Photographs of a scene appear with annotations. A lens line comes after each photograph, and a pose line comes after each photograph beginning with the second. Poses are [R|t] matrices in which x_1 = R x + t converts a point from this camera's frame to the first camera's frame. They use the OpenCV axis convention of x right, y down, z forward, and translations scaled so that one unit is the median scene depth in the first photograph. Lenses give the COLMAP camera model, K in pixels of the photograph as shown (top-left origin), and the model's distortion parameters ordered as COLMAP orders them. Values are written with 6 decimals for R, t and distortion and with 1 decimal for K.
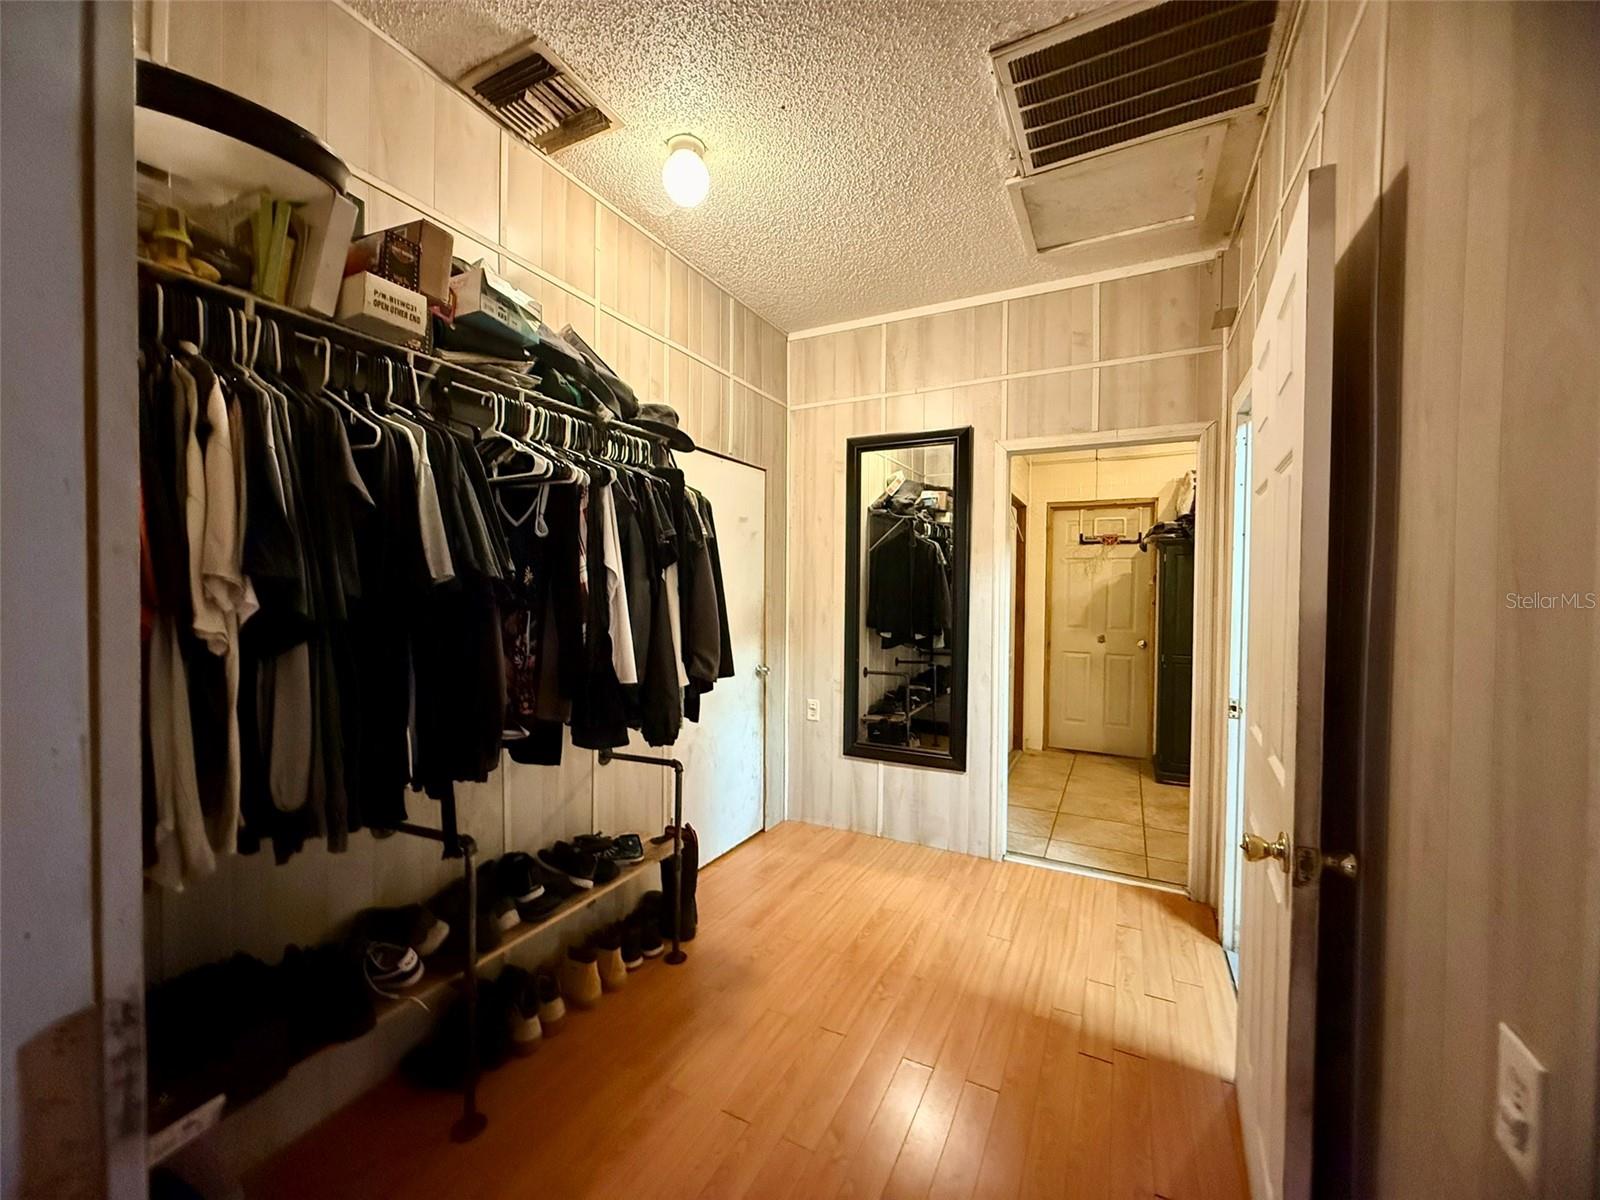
lens RADIAL K [[635.9, 0, 795.7], [0, 635.9, 599.2], [0, 0, 1]] dist [0.000612, -0.000065]
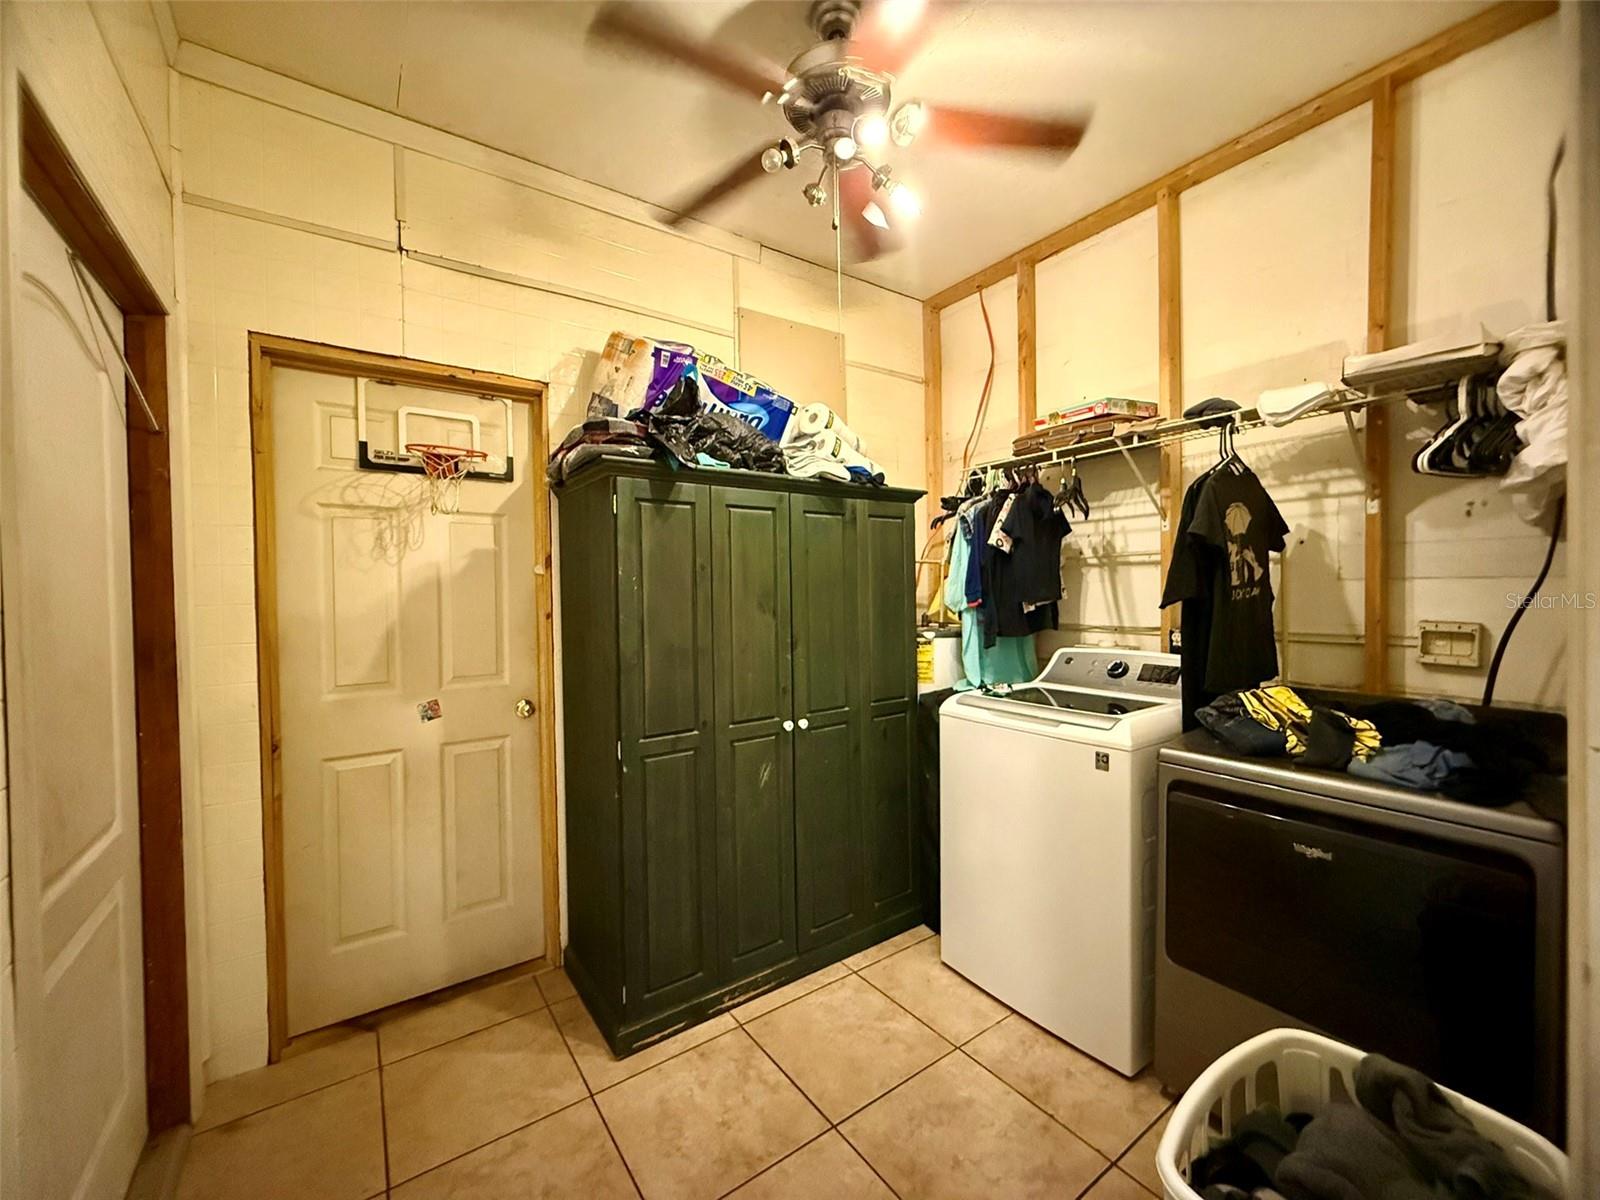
lens RADIAL K [[635.9, 0, 795.7], [0, 635.9, 600.9], [0, 0, 1]] dist [0.000612, -0.000065]
pose [[0.457048, -0.031987, 0.888867, 0.228136], [0.035229, 0.999220, 0.017844, -0.005672], [-0.888744, 0.023158, 0.457818, 0.602754]]
